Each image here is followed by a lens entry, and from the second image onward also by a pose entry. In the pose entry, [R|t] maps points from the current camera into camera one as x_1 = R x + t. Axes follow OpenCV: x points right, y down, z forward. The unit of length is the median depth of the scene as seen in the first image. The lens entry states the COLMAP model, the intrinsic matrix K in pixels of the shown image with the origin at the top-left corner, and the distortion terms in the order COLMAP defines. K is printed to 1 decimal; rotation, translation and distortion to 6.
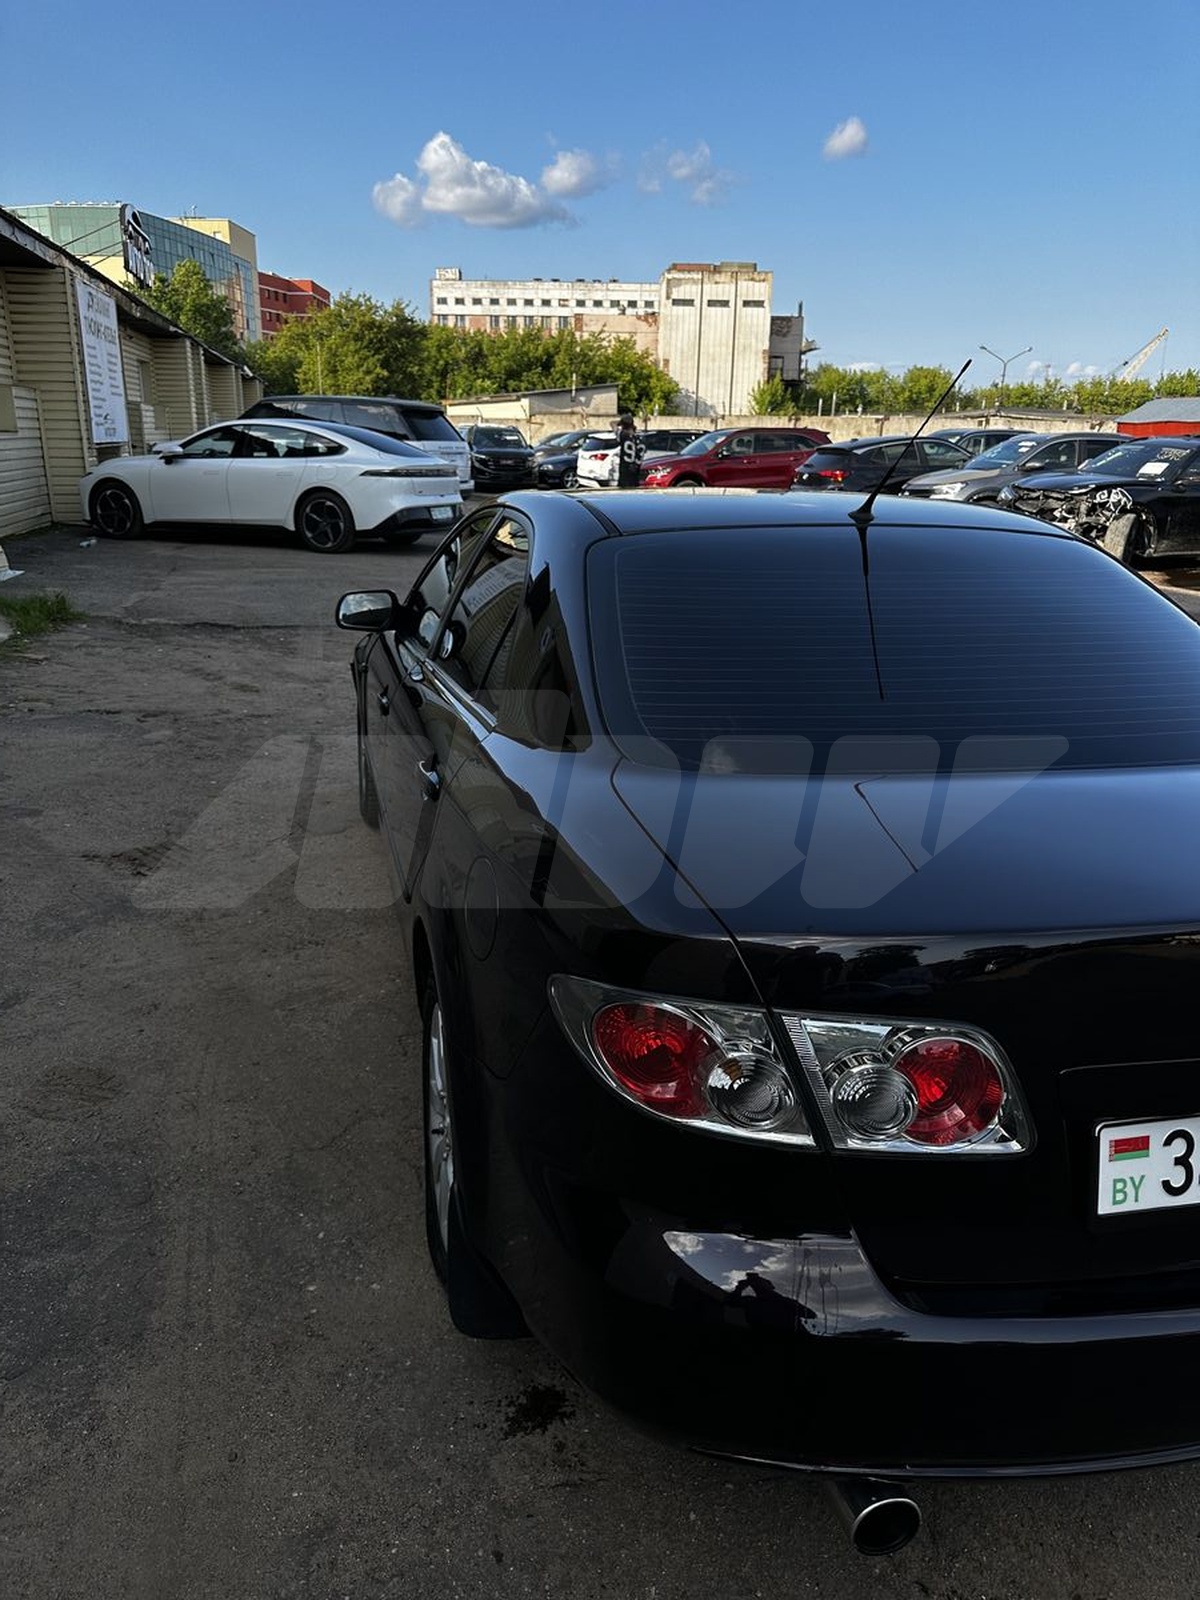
lens RADIAL K [[1158.9, 0, 603.9], [0, 1158.9, 831.4], [0, 0, 1]] dist [0.044910, -0.071455]
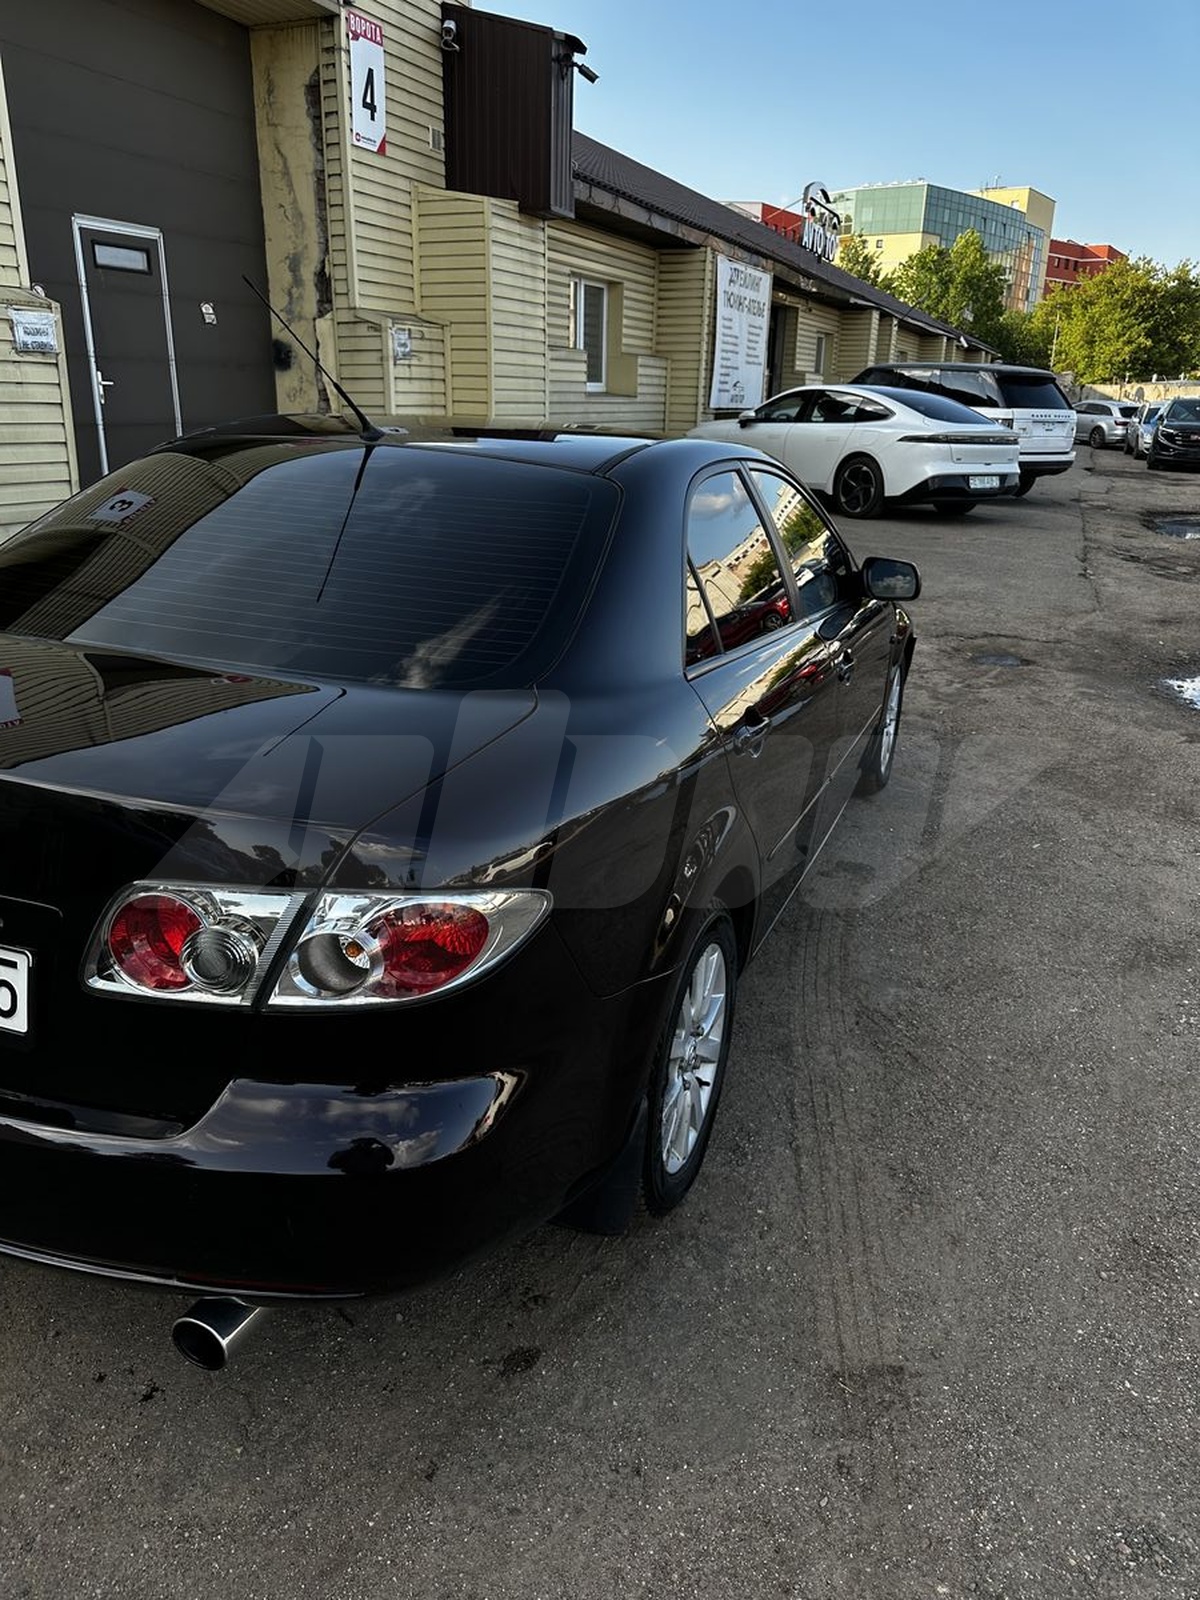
lens RADIAL K [[1169.6, 0, 607.3], [0, 1169.6, 829.0], [0, 0, 1]] dist [0.029551, -0.039981]
pose [[0.821088, 0.202568, -0.533648, 0.140935], [-0.194716, 0.978233, 0.071732, -0.004879], [0.536563, 0.045012, 0.842659, 0.031046]]
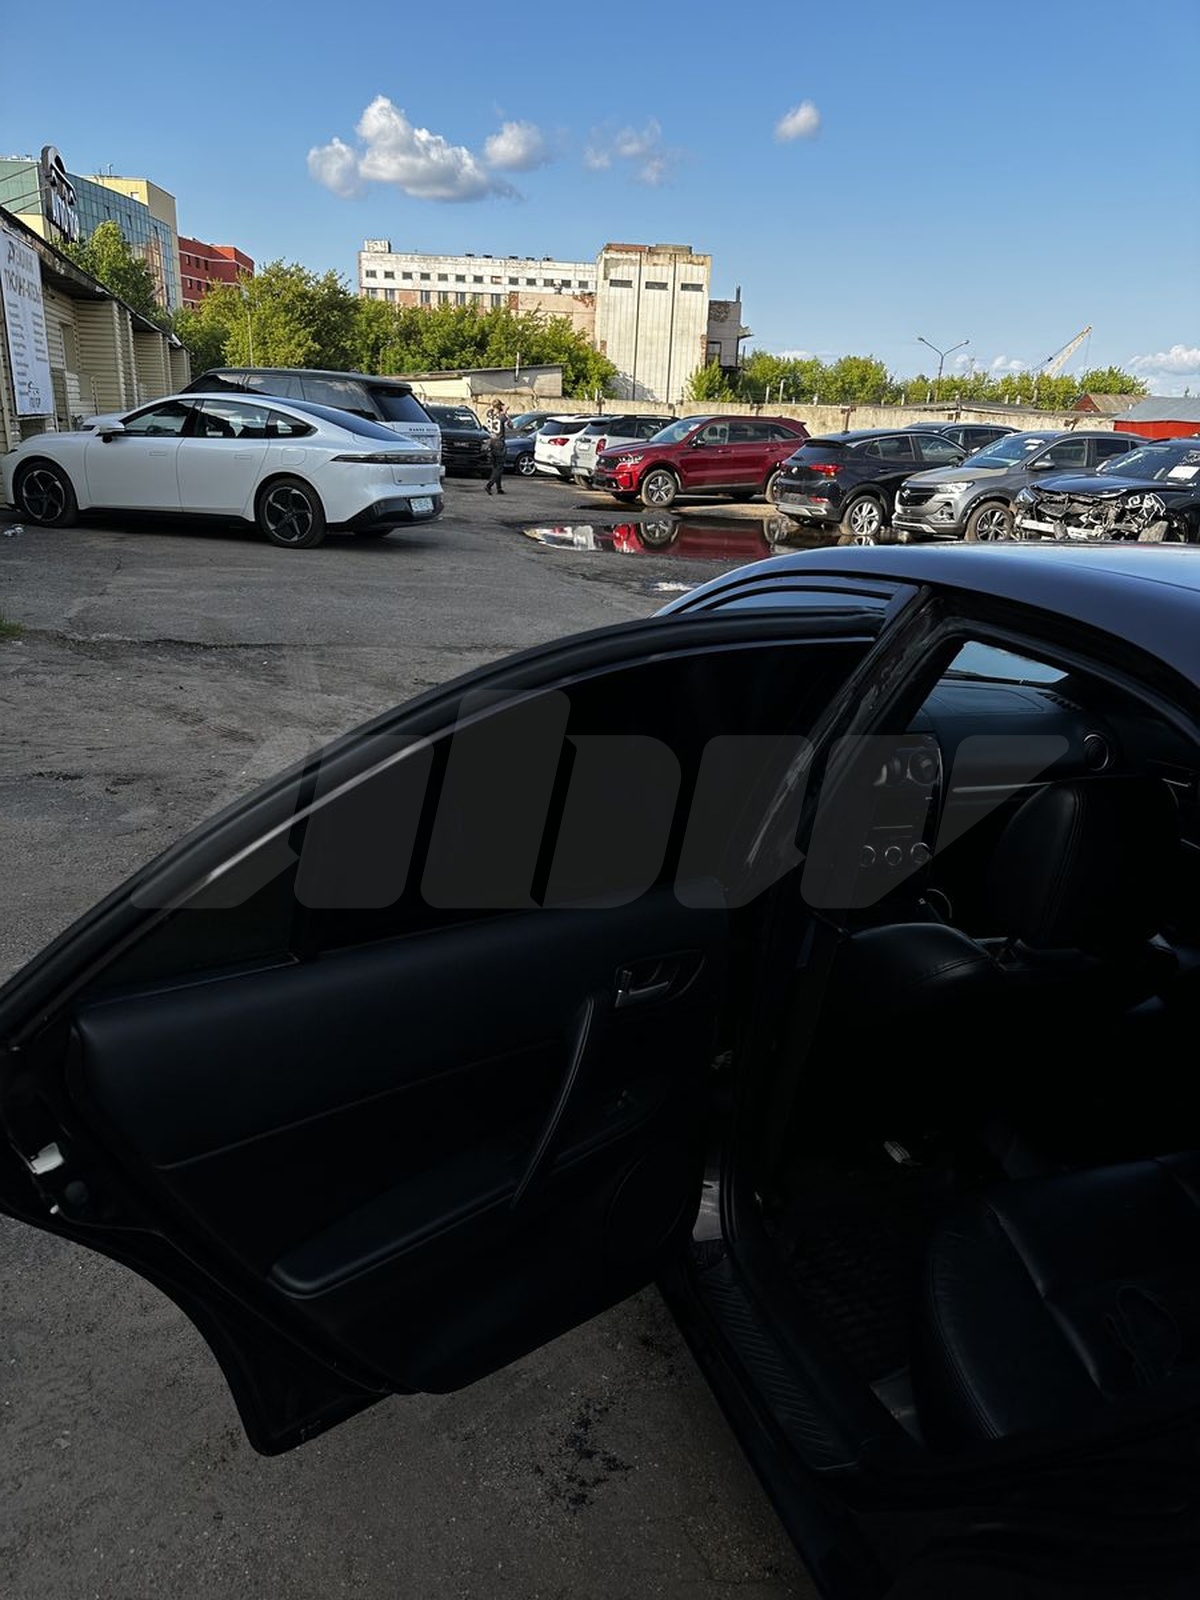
lens RADIAL K [[1158.9, 0, 603.9], [0, 1158.9, 831.4], [0, 0, 1]] dist [0.044910, -0.071455]
pose [[0.997927, 0.003677, 0.064244, -0.045735], [-0.004551, 0.999899, 0.013470, -0.029509], [-0.064188, -0.013735, 0.997843, 0.080210]]
